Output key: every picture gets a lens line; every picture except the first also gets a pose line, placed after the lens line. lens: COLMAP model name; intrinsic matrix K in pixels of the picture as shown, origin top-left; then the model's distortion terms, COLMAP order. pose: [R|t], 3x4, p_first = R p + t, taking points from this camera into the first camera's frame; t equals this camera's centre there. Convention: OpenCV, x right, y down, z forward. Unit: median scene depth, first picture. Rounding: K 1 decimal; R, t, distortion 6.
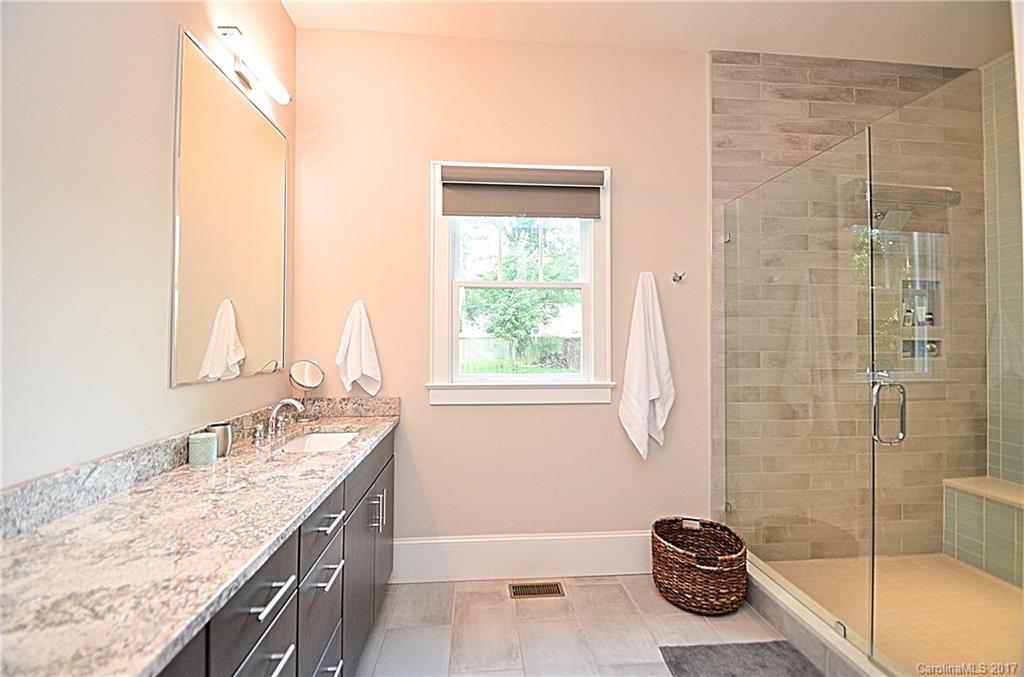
lens RADIAL K [[447.0, 0, 511.7], [0, 447.0, 331.4], [0, 0, 1]] dist [0.018464, -0.019550]
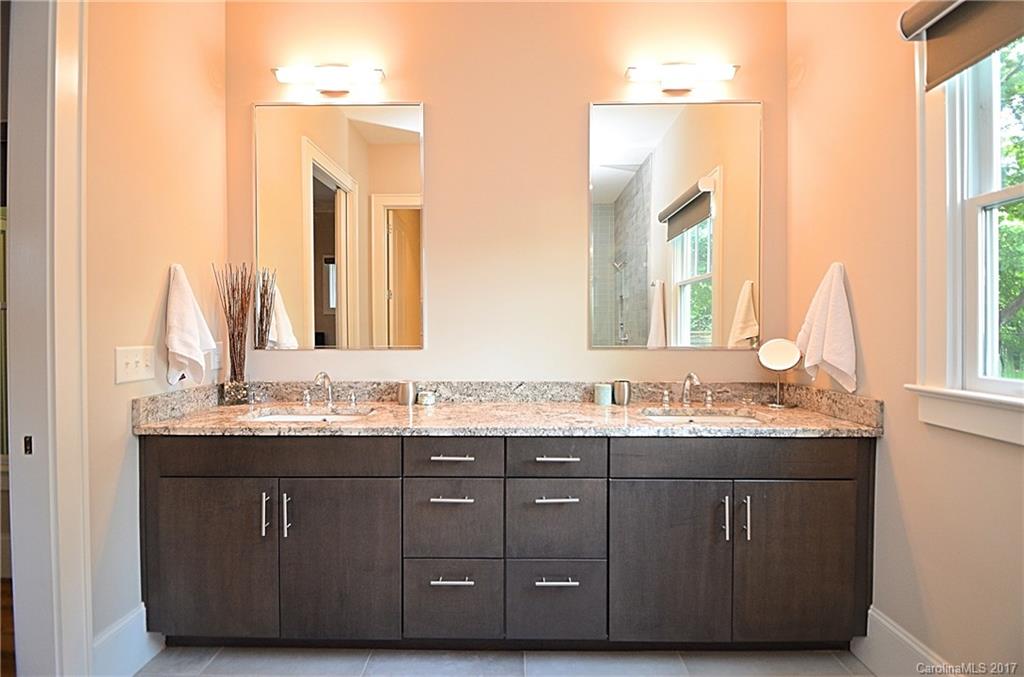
lens RADIAL K [[447.0, 0, 511.7], [0, 447.0, 331.4], [0, 0, 1]] dist [0.018464, -0.019550]
pose [[-0.088471, 0.006003, -0.996061, 0.769043], [0.019700, 0.999797, 0.004276, 0.053492], [0.995884, -0.019244, -0.088571, 0.880969]]
